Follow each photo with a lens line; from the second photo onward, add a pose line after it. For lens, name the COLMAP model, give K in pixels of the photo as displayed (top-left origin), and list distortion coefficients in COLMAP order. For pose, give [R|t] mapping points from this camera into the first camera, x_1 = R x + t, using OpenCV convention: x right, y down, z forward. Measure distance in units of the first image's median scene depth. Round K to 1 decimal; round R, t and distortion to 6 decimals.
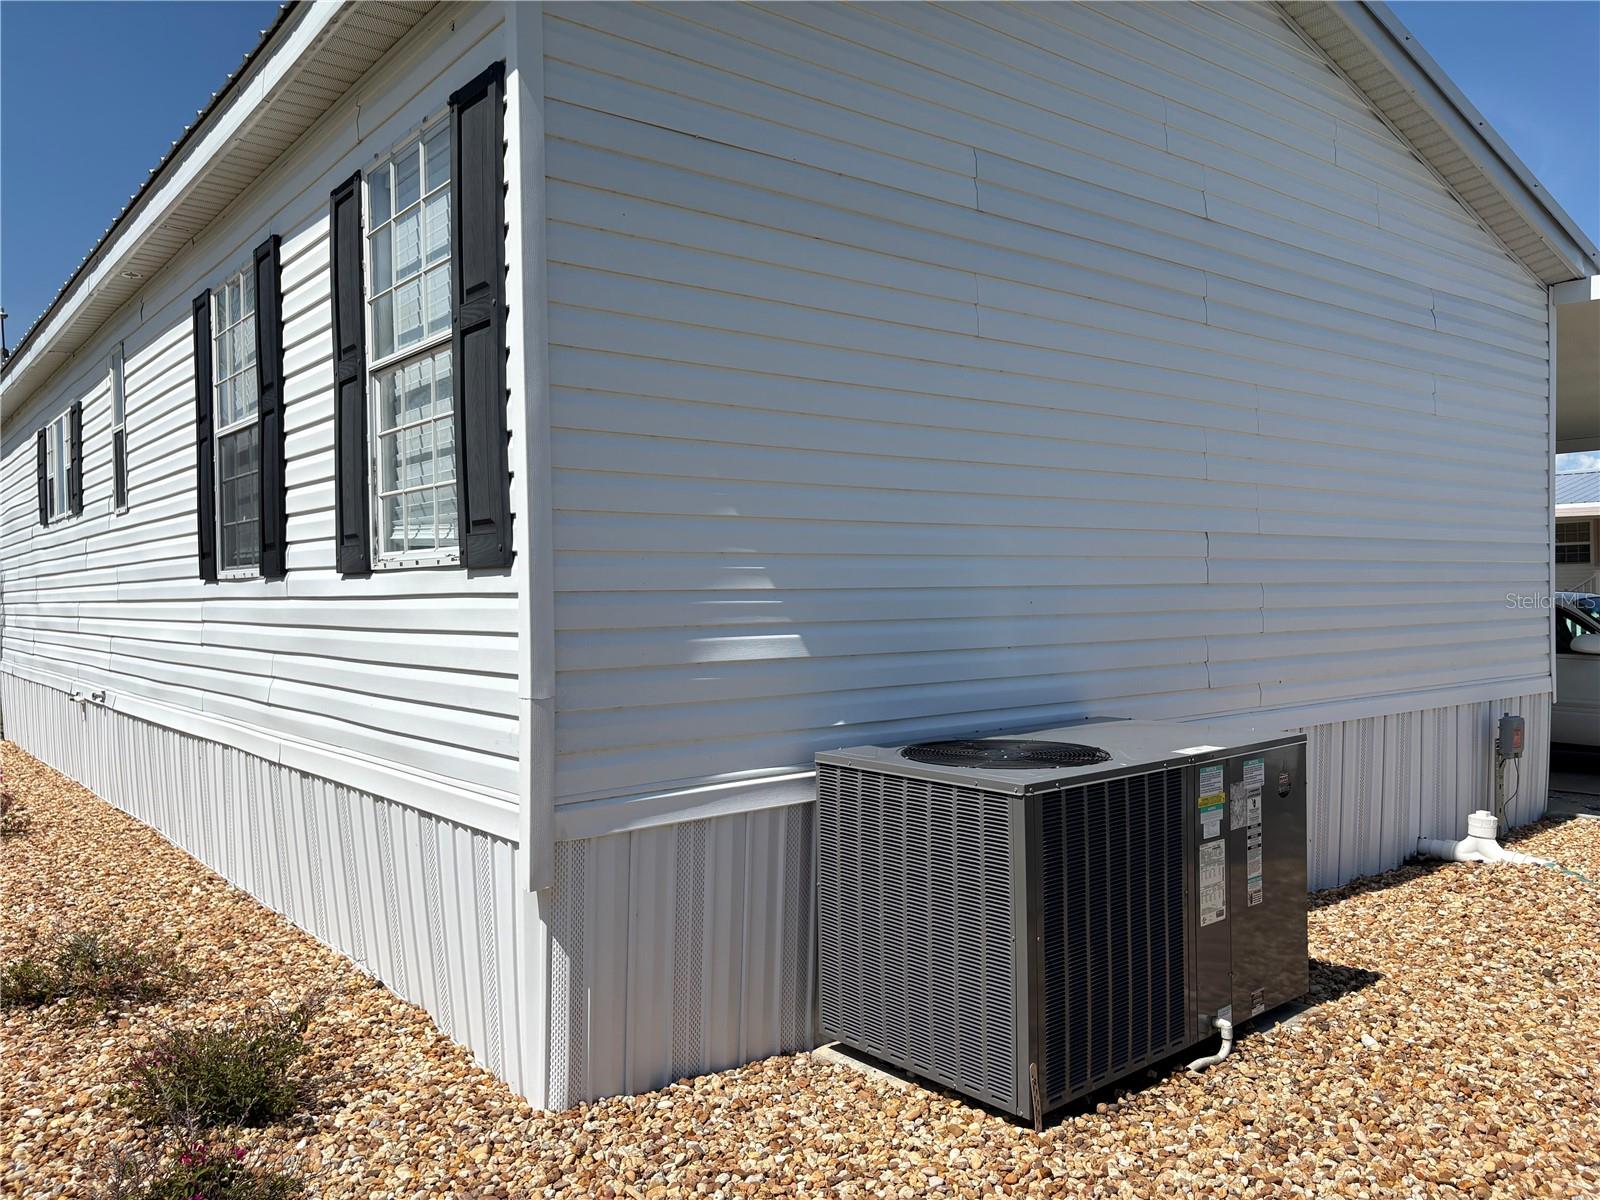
lens RADIAL K [[1227.5, 0, 799.8], [0, 1227.5, 598.6], [0, 0, 1]] dist [0.035277, -0.014490]
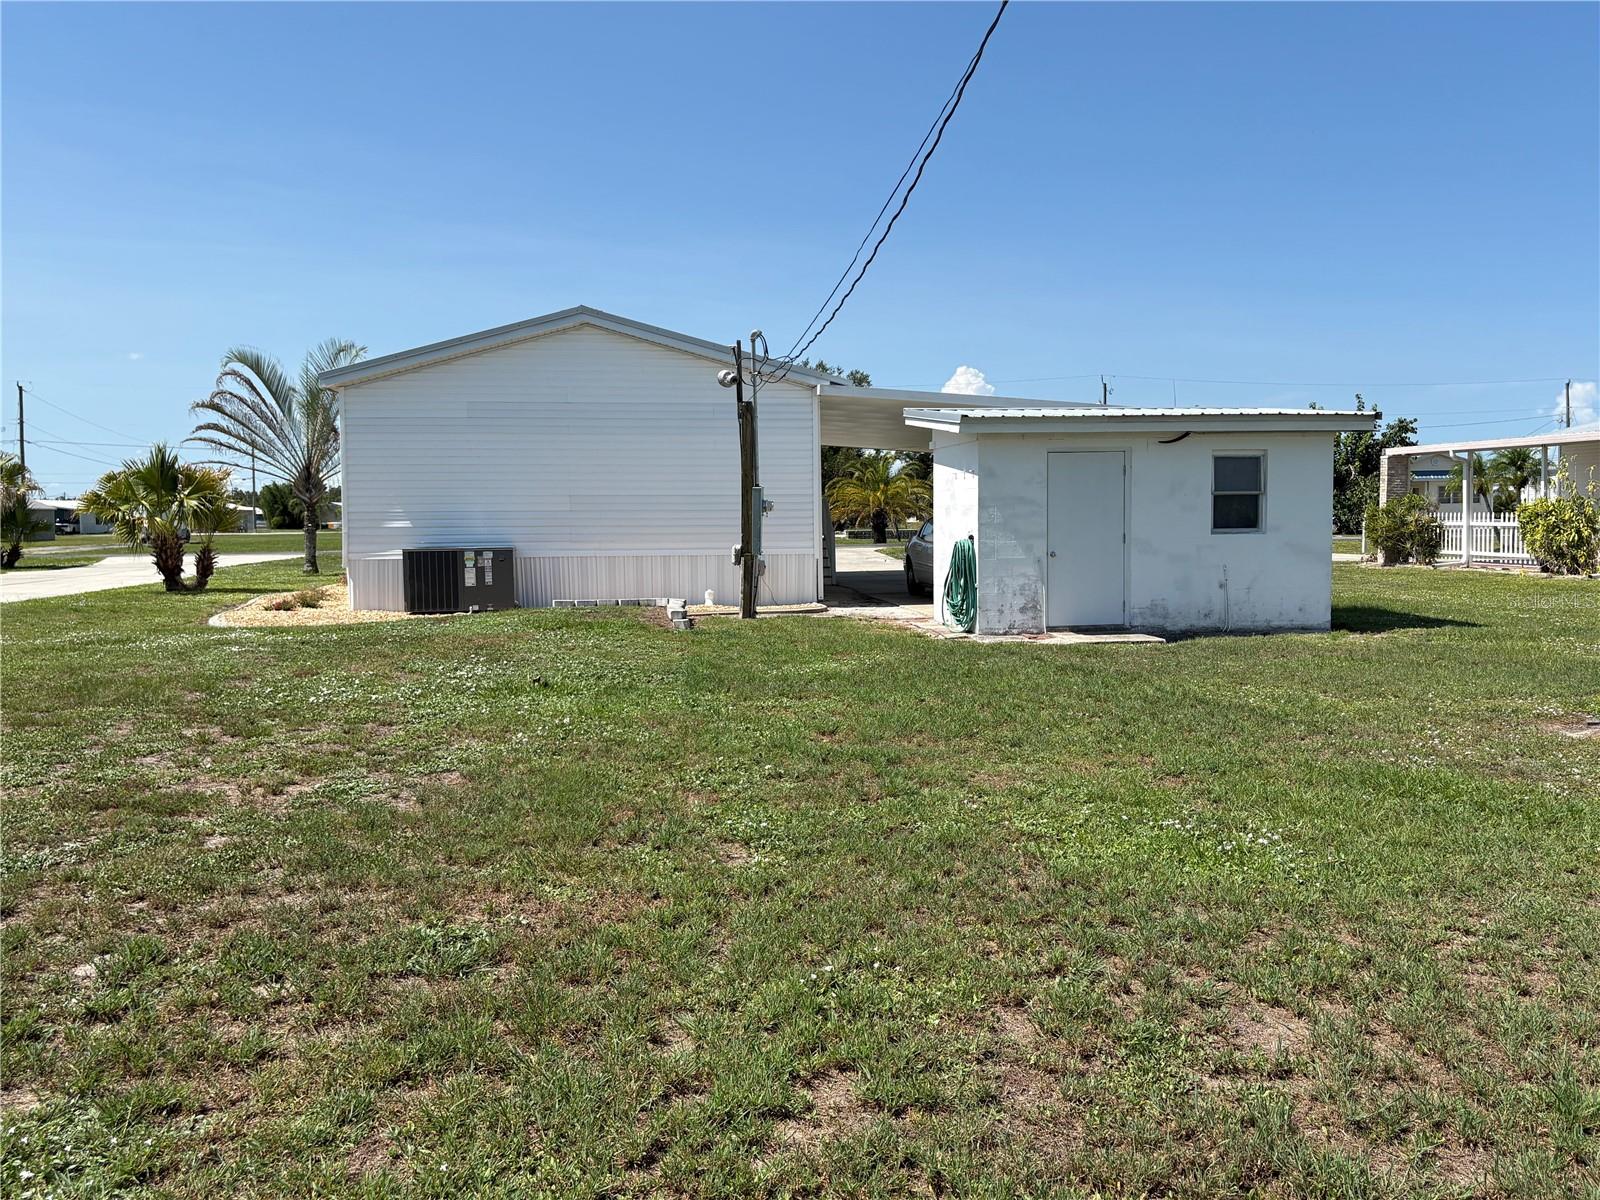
lens RADIAL K [[1324.6, 0, 800.4], [0, 1324.6, 599.0], [0, 0, 1]] dist [0.043297, -0.000280]
pose [[0.820676, 0.033868, -0.570389, 4.086934], [-0.002628, 0.998455, 0.055505, 0.037613], [0.571388, -0.044052, 0.819497, -2.293623]]
